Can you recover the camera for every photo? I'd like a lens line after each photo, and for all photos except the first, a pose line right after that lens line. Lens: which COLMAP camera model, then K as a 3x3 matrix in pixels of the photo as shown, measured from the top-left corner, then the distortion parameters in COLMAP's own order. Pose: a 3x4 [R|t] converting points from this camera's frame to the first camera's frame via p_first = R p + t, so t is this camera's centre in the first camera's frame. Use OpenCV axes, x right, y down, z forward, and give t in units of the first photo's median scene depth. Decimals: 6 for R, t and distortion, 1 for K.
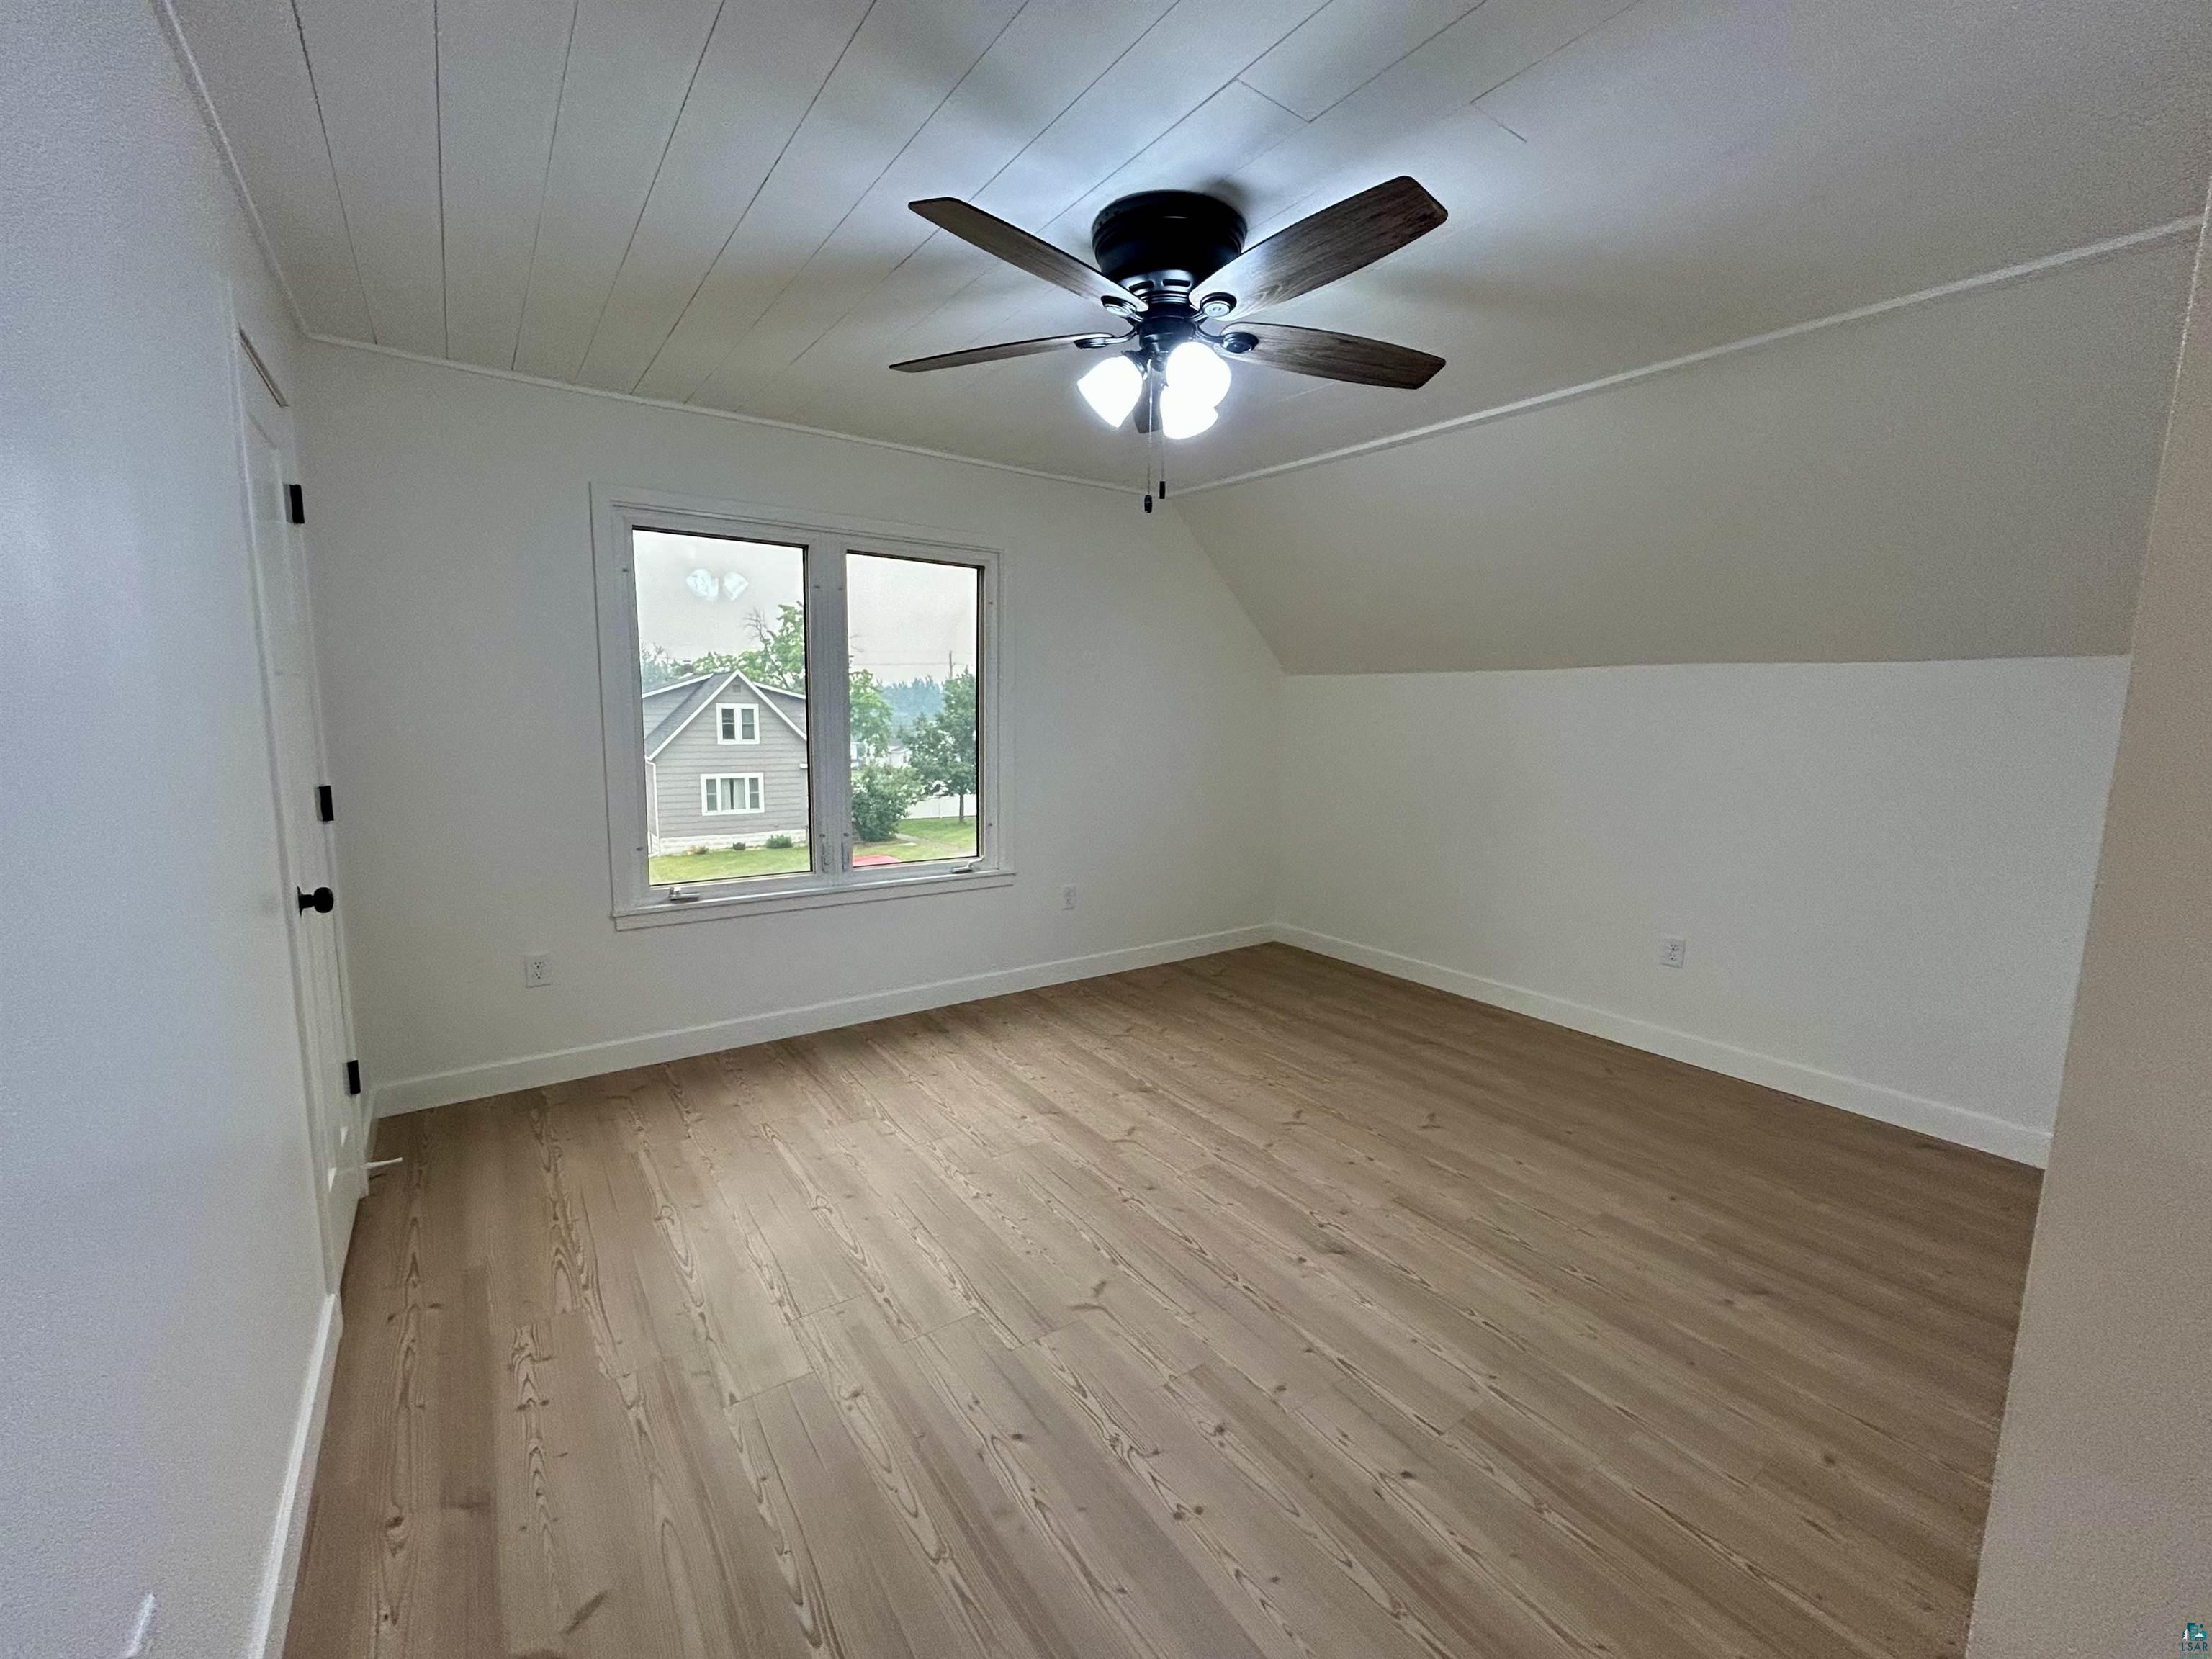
lens RADIAL K [[904.4, 0, 1096.7], [0, 904.4, 827.8], [0, 0, 1]] dist [-0.001081, -0.000136]
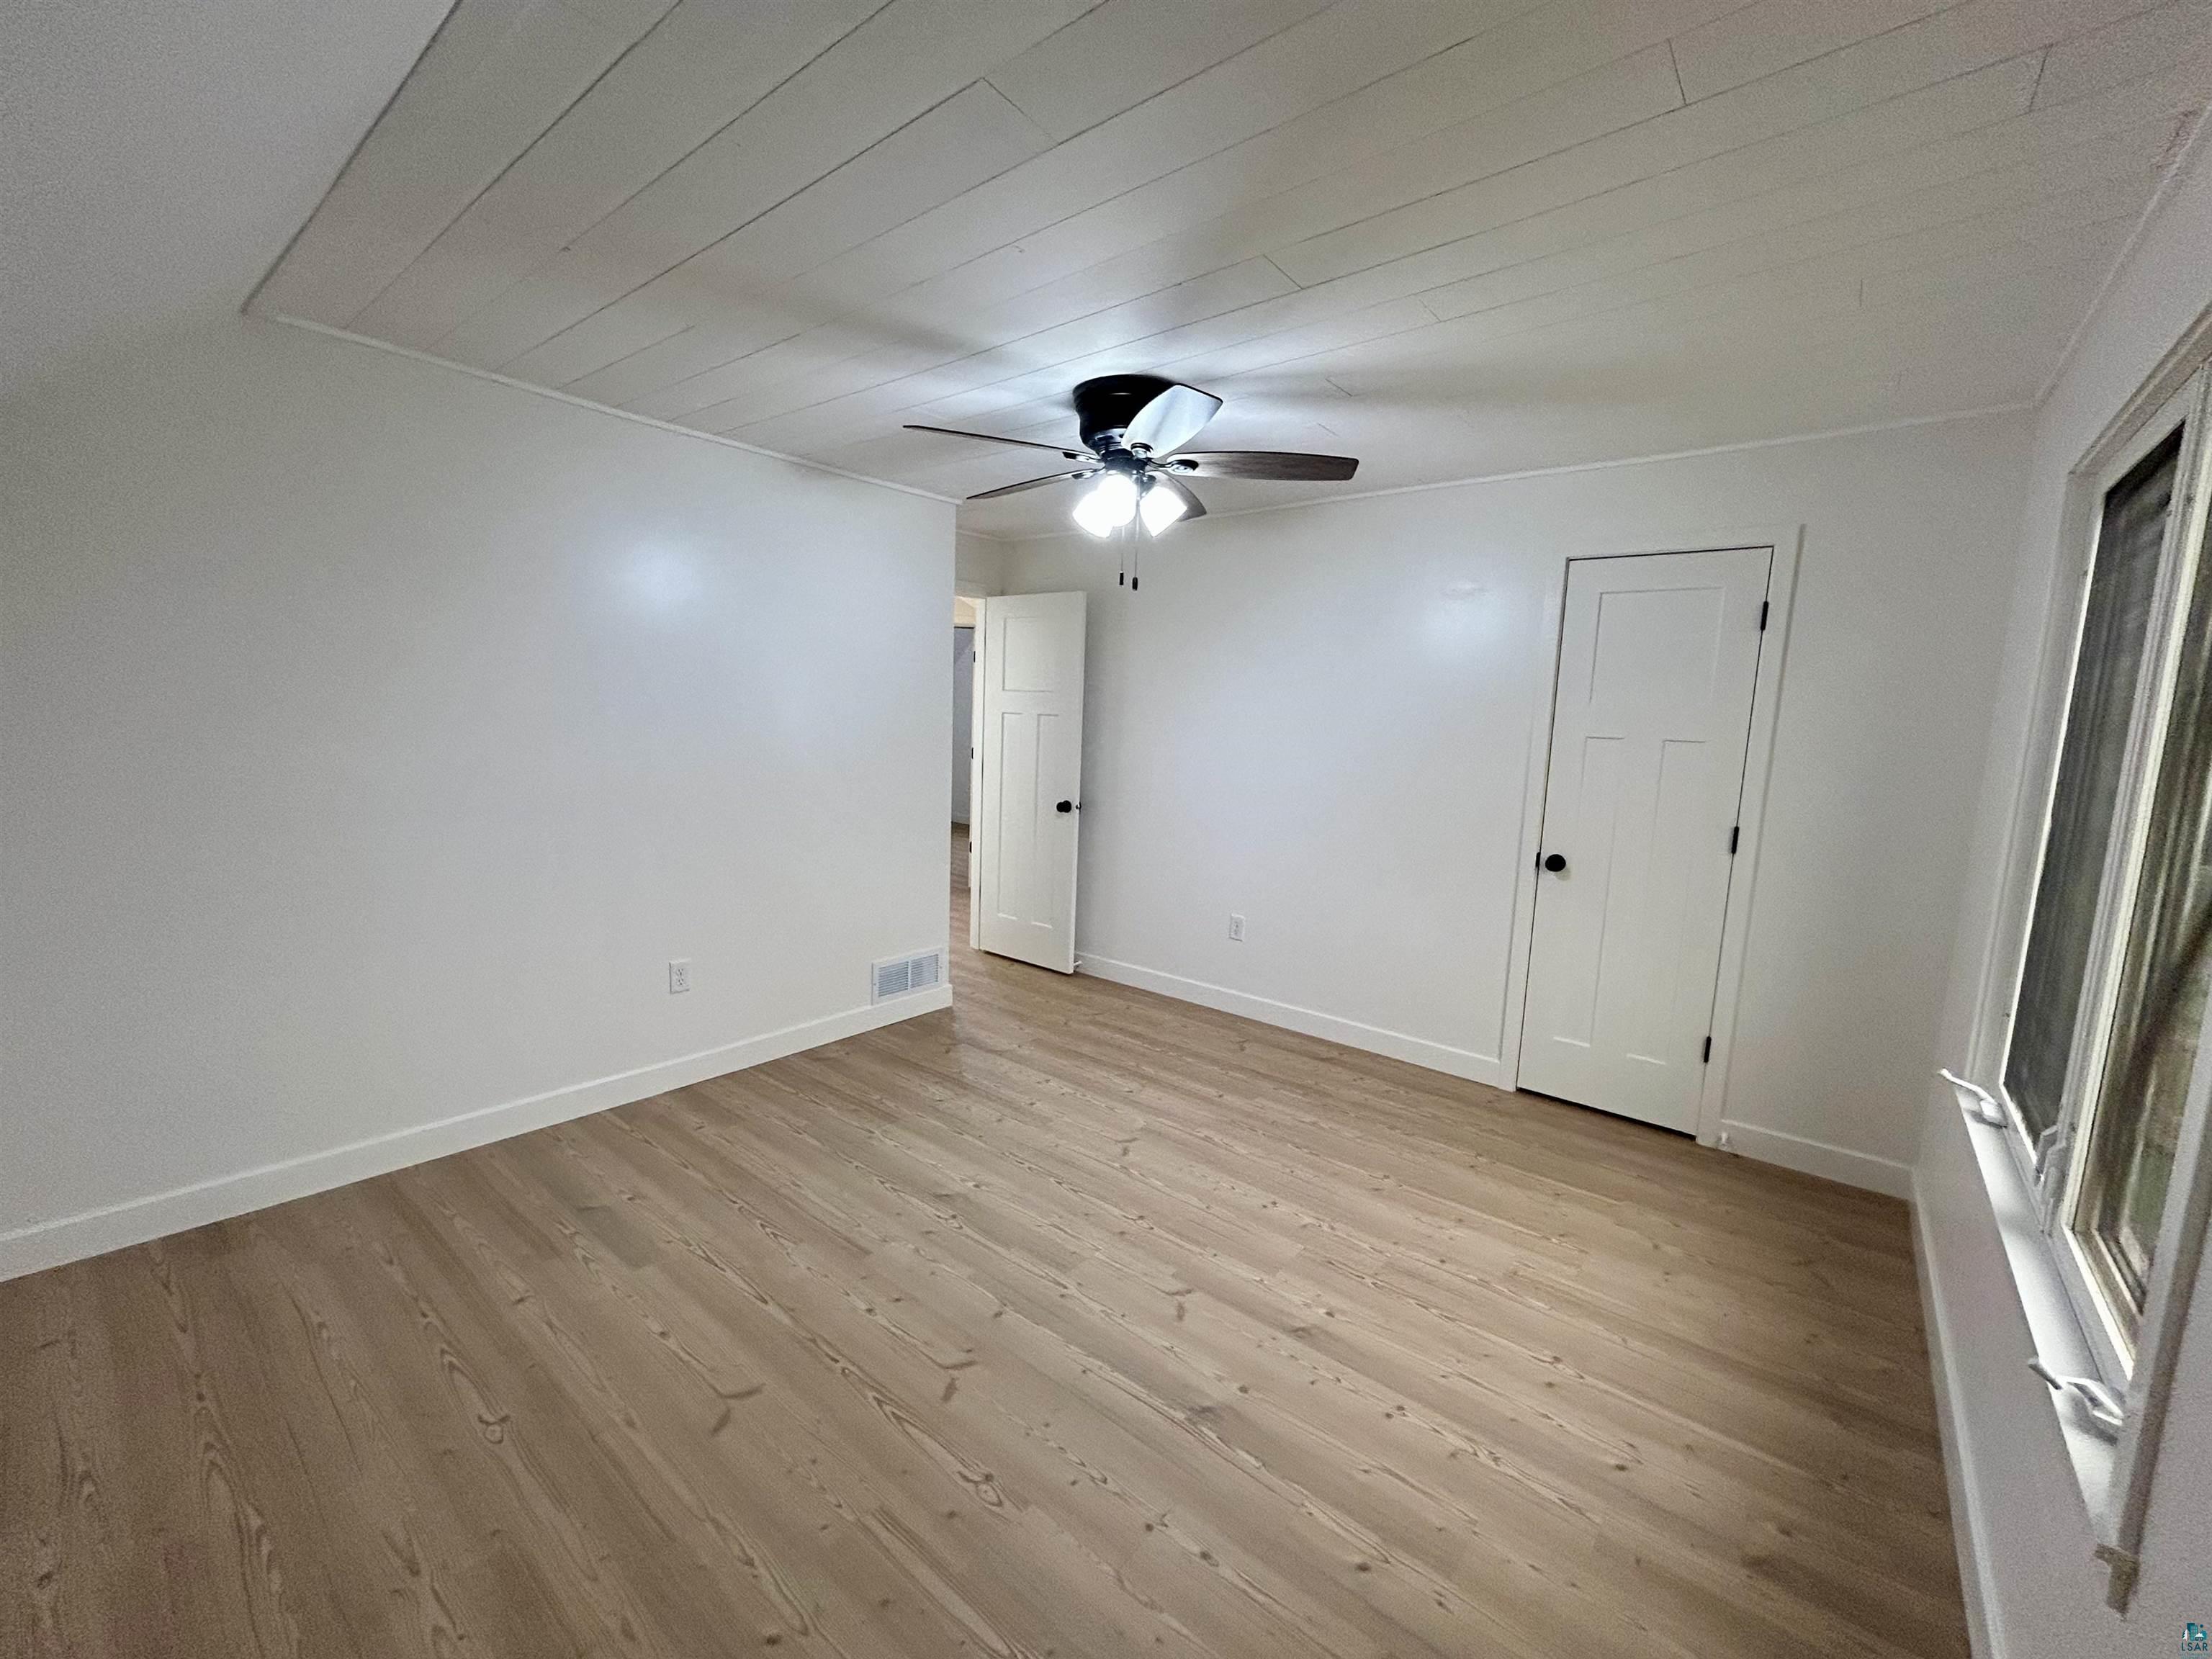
lens RADIAL K [[904.4, 0, 1096.7], [0, 904.4, 827.8], [0, 0, 1]] dist [-0.001081, -0.000136]
pose [[-0.963313, -0.018834, -0.267720, 0.343883], [-0.088806, 0.963710, 0.251746, -0.255491], [0.253263, 0.266286, -0.930027, 1.725866]]
